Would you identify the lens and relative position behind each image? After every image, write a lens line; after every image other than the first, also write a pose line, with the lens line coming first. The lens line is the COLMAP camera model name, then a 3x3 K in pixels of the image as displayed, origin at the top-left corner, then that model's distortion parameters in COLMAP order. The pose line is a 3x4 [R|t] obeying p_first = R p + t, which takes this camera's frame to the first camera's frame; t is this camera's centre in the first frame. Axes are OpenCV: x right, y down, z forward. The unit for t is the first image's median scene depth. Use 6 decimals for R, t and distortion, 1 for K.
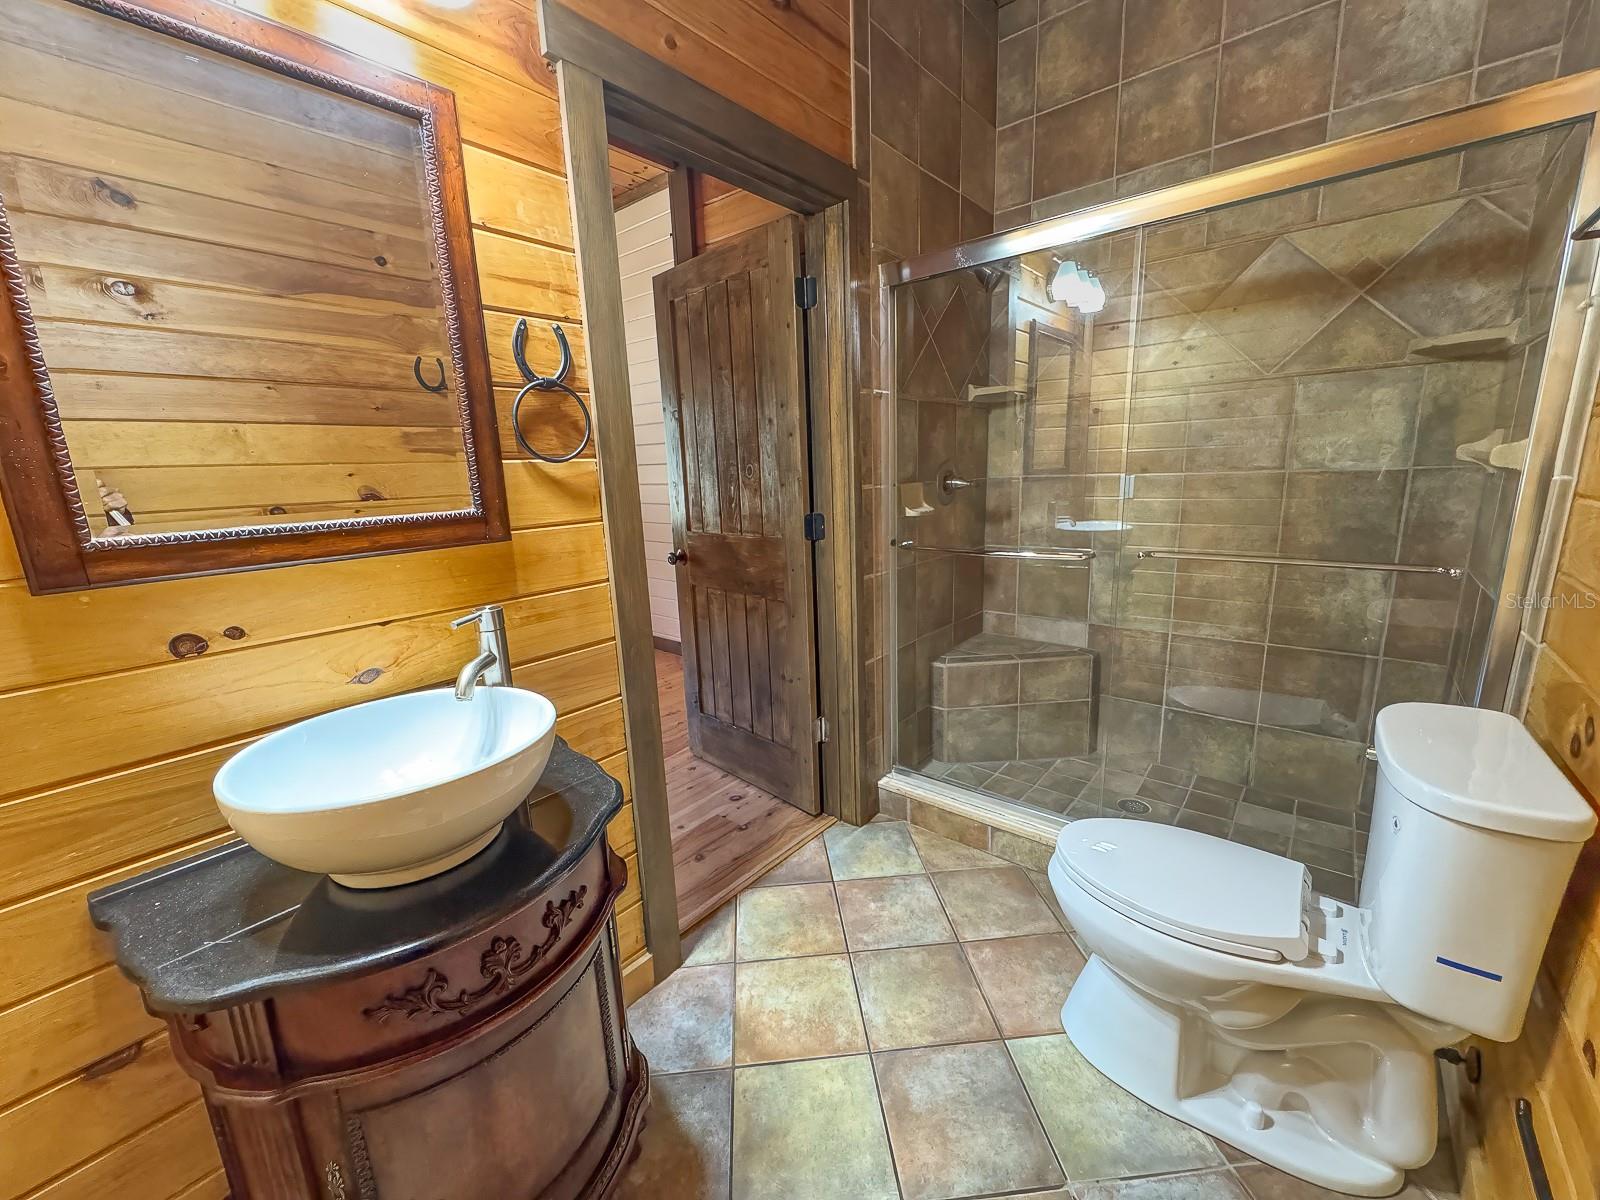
lens RADIAL K [[638.5, 0, 799.9], [0, 638.5, 600.1], [0, 0, 1]] dist [0.000089, 0.000001]
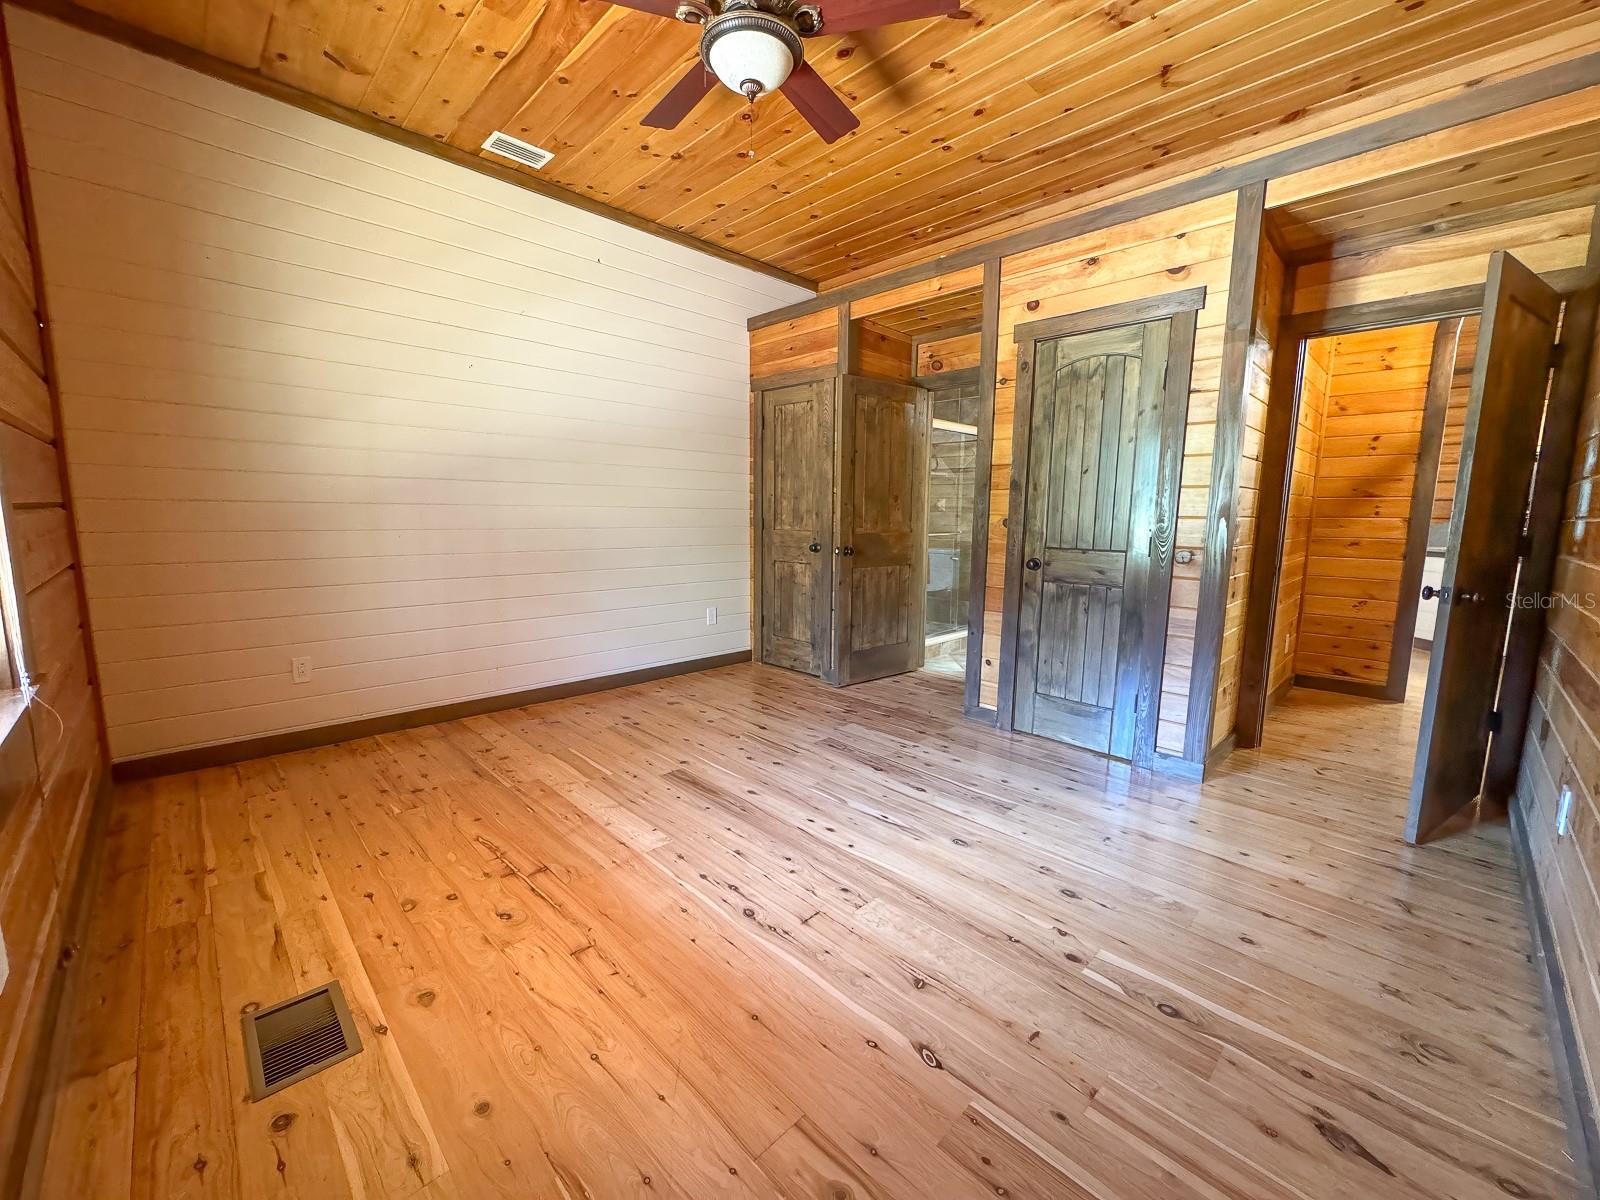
lens RADIAL K [[638.5, 0, 799.6], [0, 638.5, 598.5], [0, 0, 1]] dist [0.000089, 0.000001]
pose [[0.094217, -0.103848, 0.990121, -1.788102], [0.196320, 0.976954, 0.083786, -0.113326], [-0.976003, 0.186486, 0.112433, 0.977752]]
